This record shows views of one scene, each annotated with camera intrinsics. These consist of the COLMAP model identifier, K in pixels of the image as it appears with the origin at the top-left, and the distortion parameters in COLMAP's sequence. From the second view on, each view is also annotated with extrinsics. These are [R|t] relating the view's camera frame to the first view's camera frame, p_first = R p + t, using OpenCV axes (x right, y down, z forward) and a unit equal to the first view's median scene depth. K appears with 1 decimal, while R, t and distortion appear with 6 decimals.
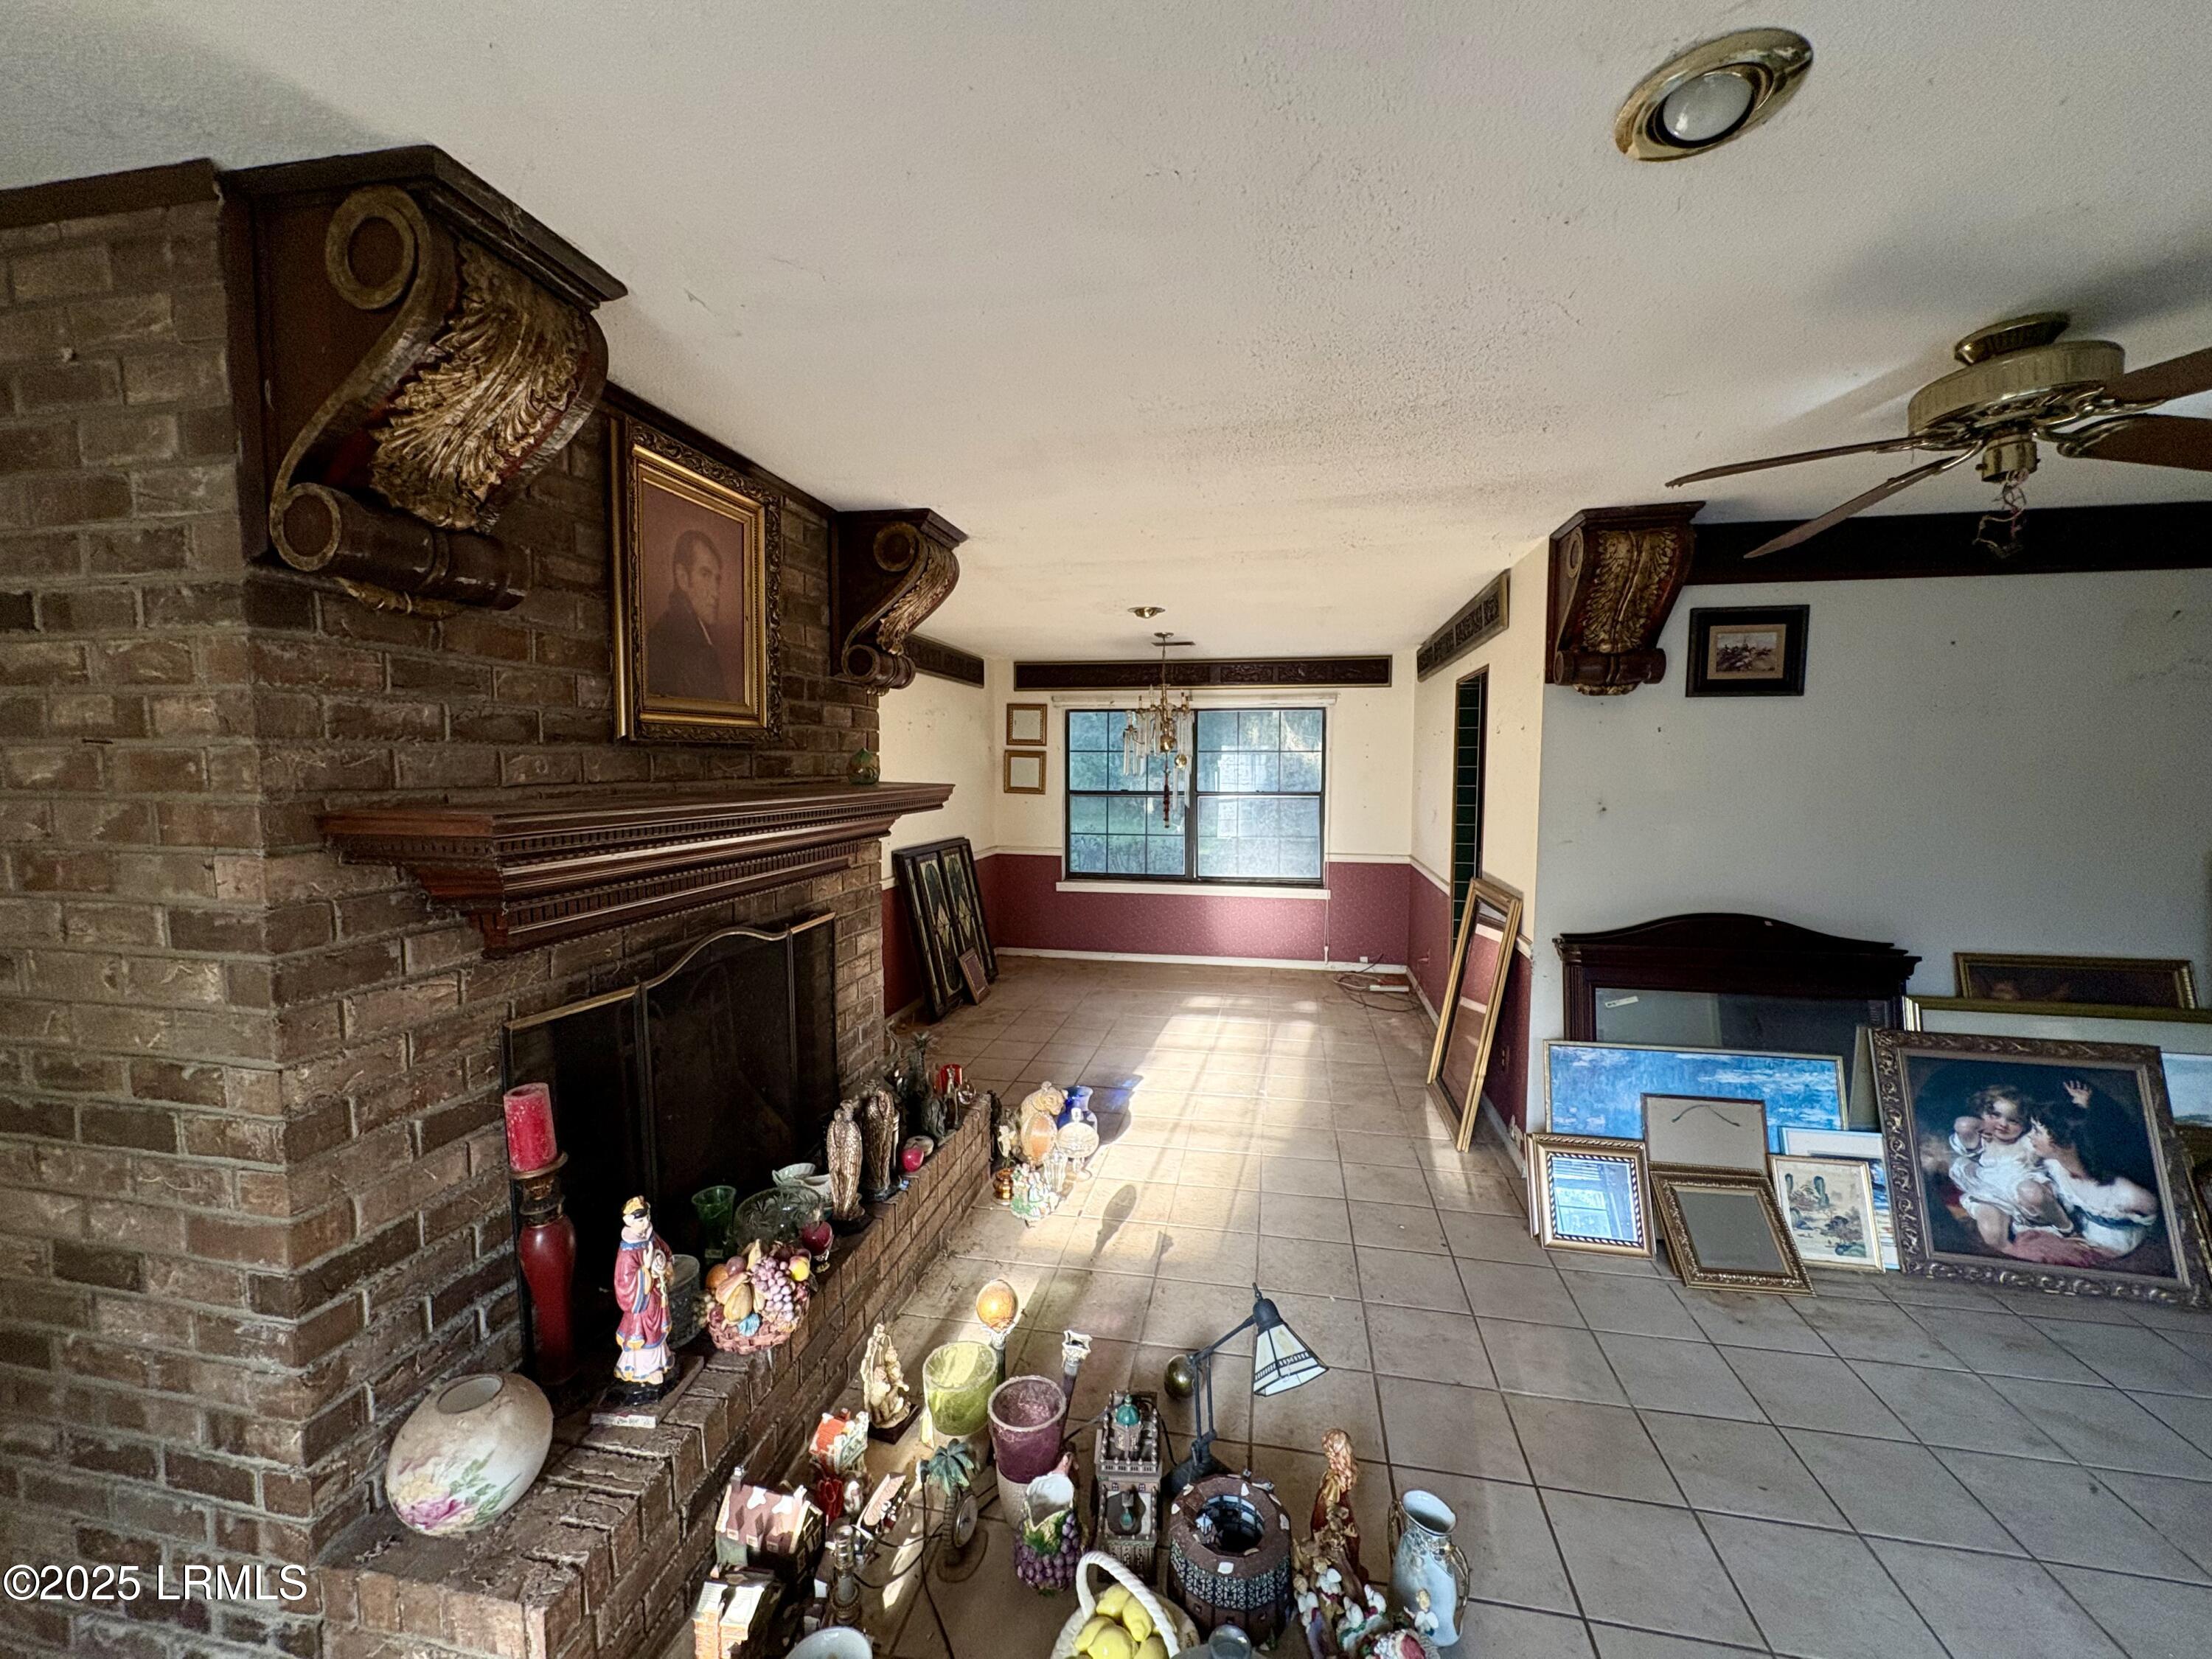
lens RADIAL K [[876.7, 0, 1106.0], [0, 876.7, 829.5], [0, 0, 1]] dist [-0.000207, 0.000086]
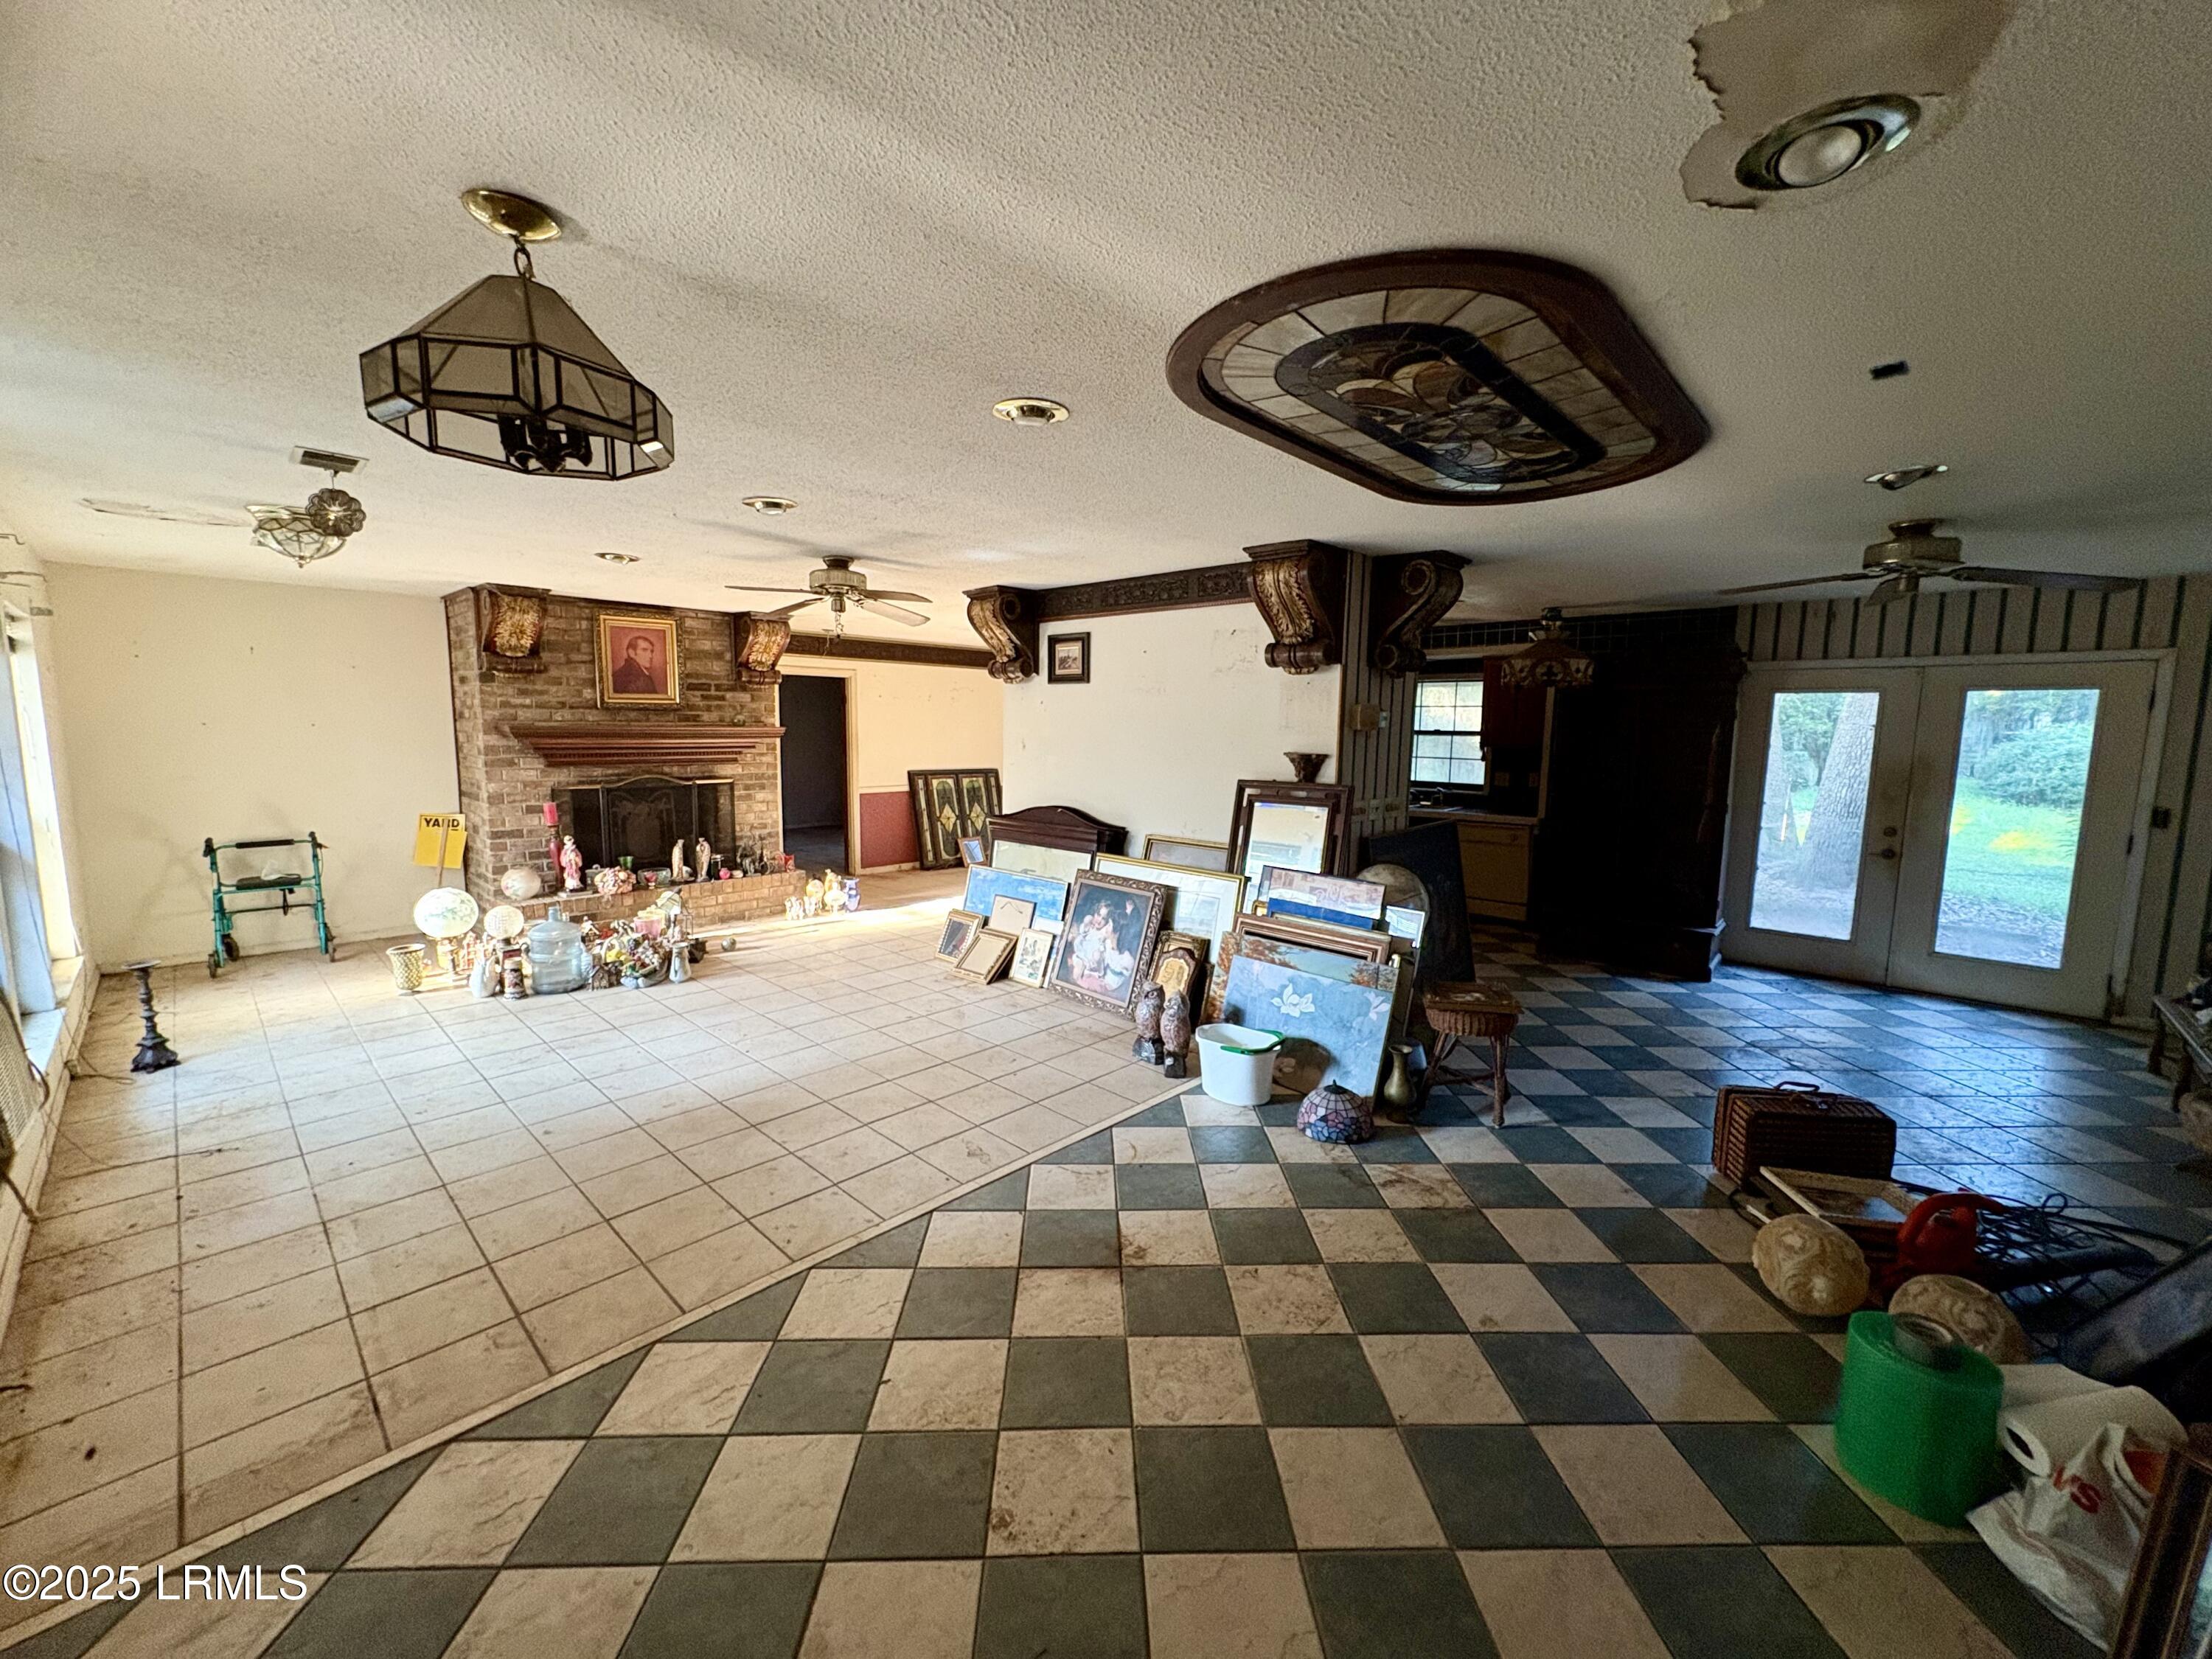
lens RADIAL K [[903.9, 0, 1106.0], [0, 903.9, 829.5], [0, 0, 1]] dist [0.023877, -0.000284]
pose [[0.834568, 0.074062, -0.545904, 2.014984], [-0.052298, 0.997098, 0.055323, 0.042577], [0.548417, -0.017621, 0.836020, -0.552871]]
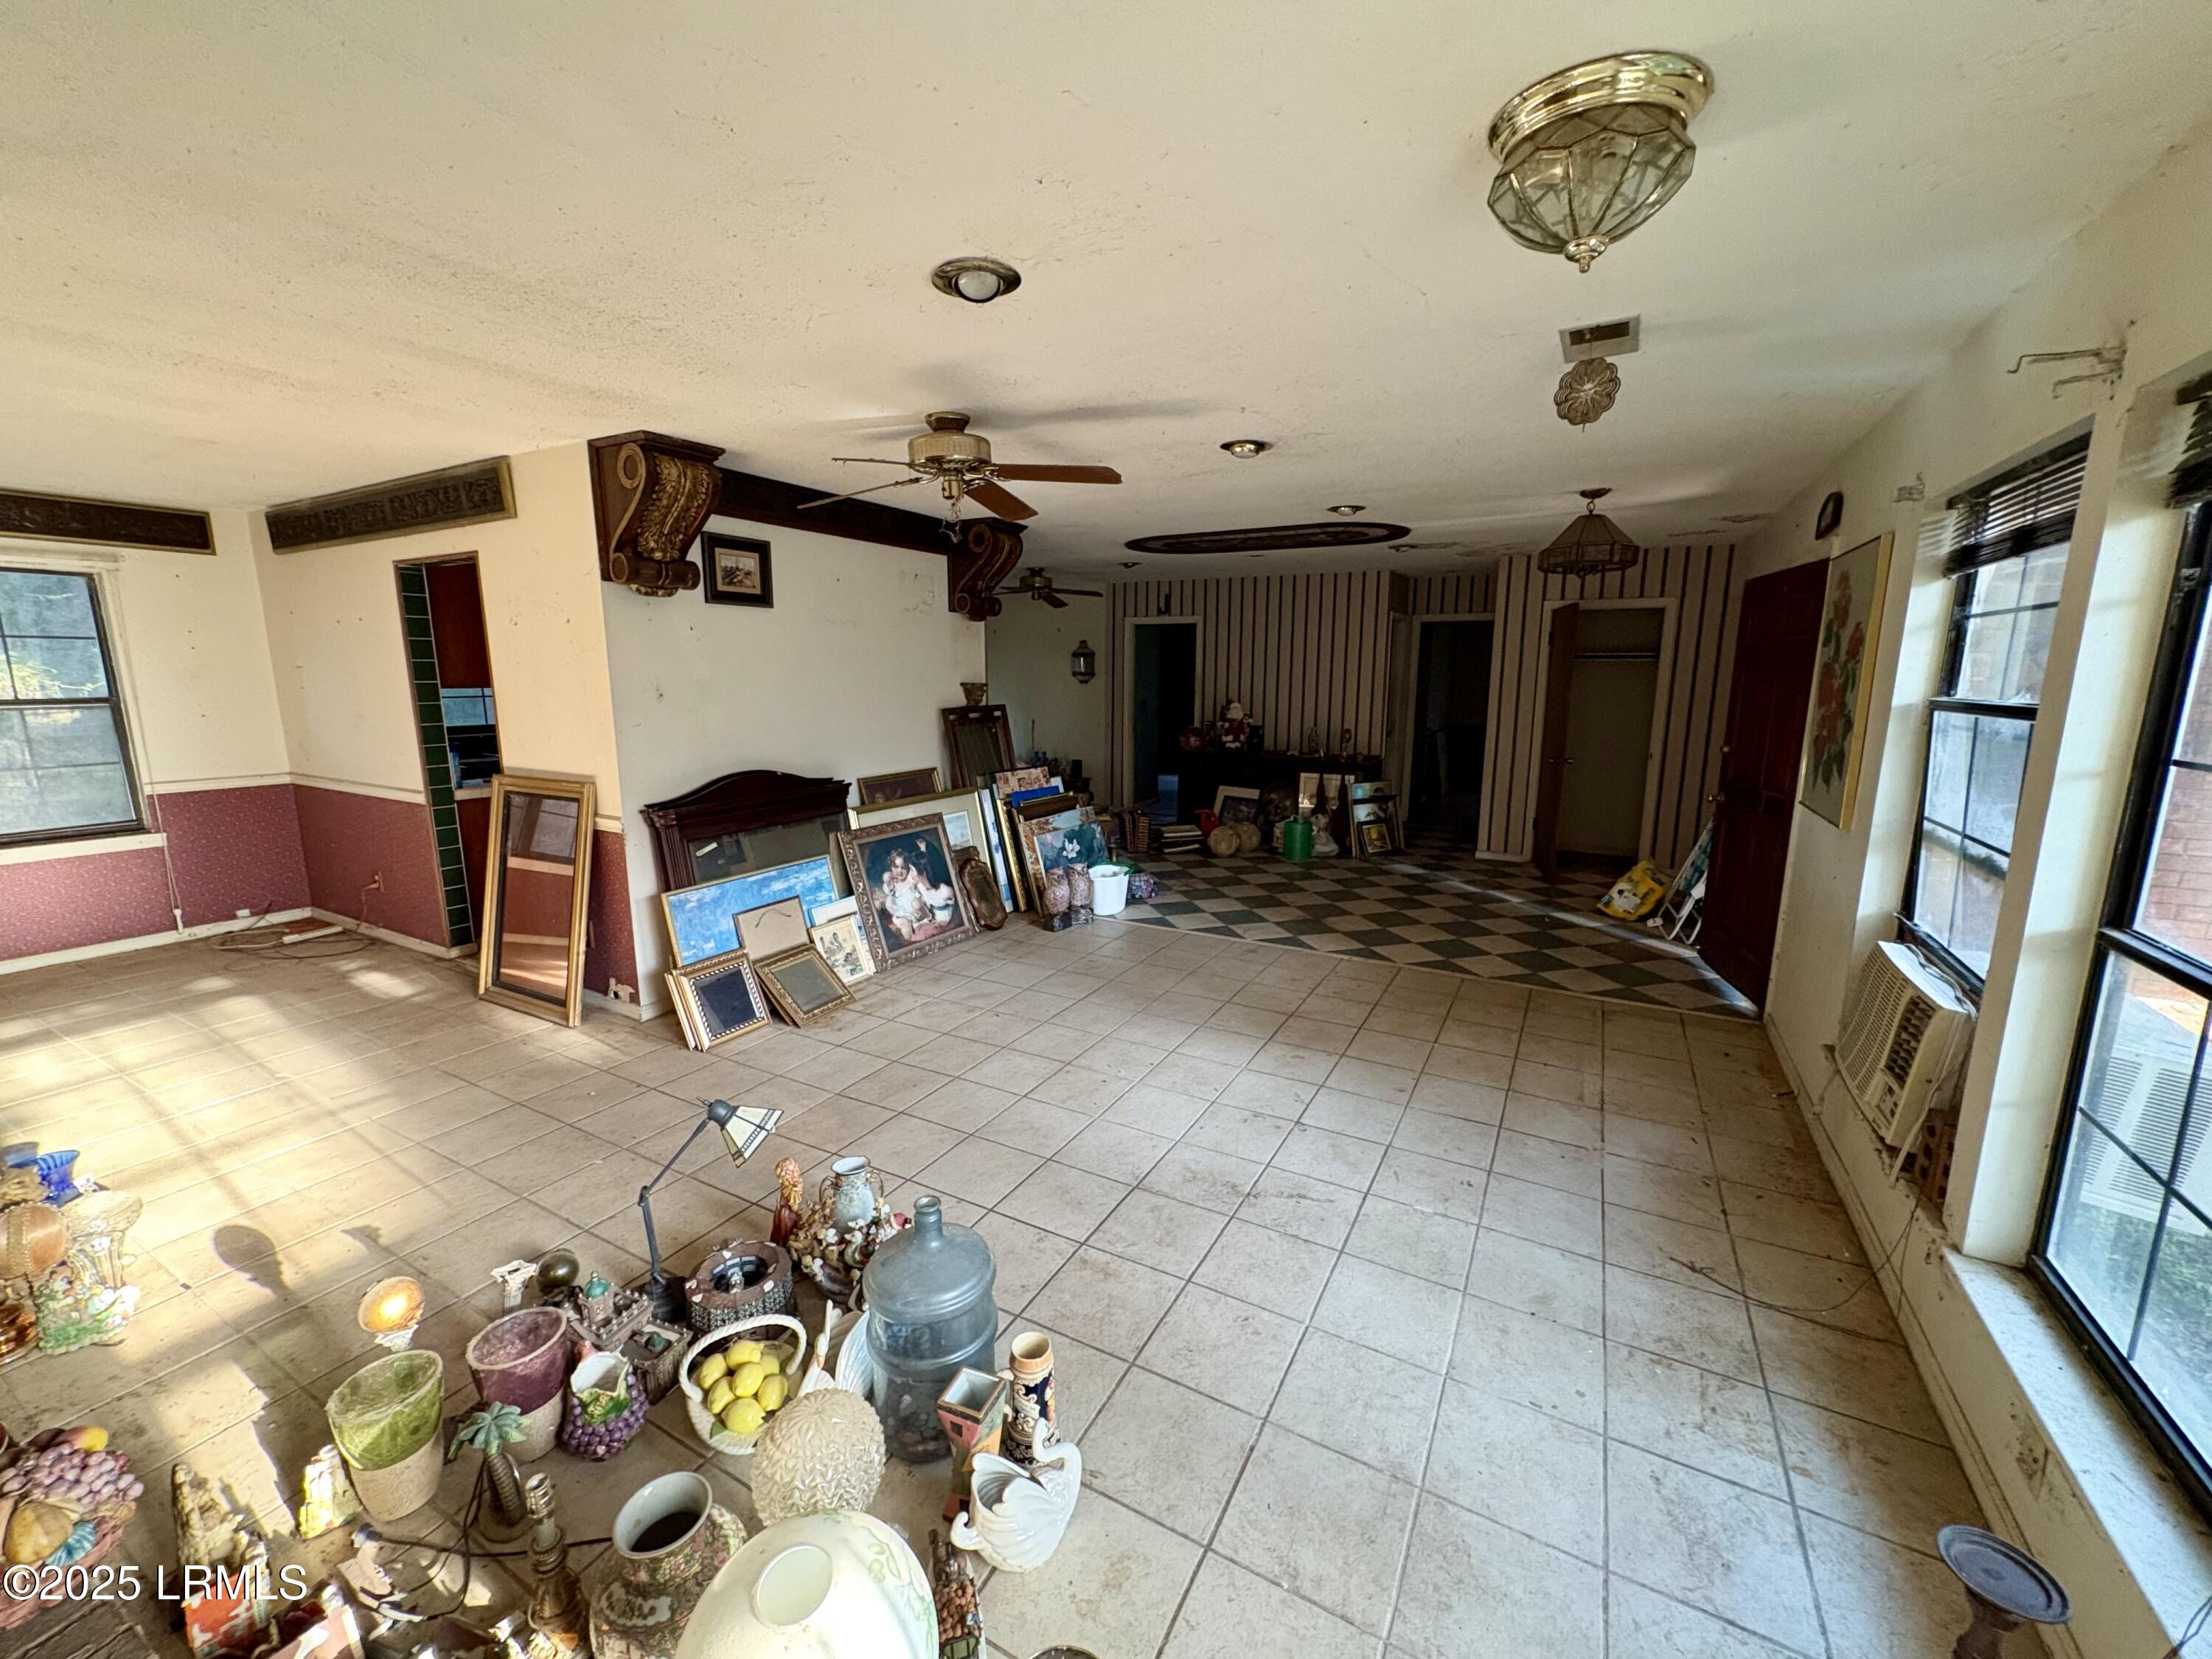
lens RADIAL K [[876.7, 0, 1106.0], [0, 876.7, 829.5], [0, 0, 1]] dist [-0.000207, 0.000086]
pose [[0.309093, -0.170020, 0.935711, -0.443538], [0.067795, 0.985326, 0.156641, 0.012701], [-0.948612, 0.015020, 0.316084, 0.068828]]
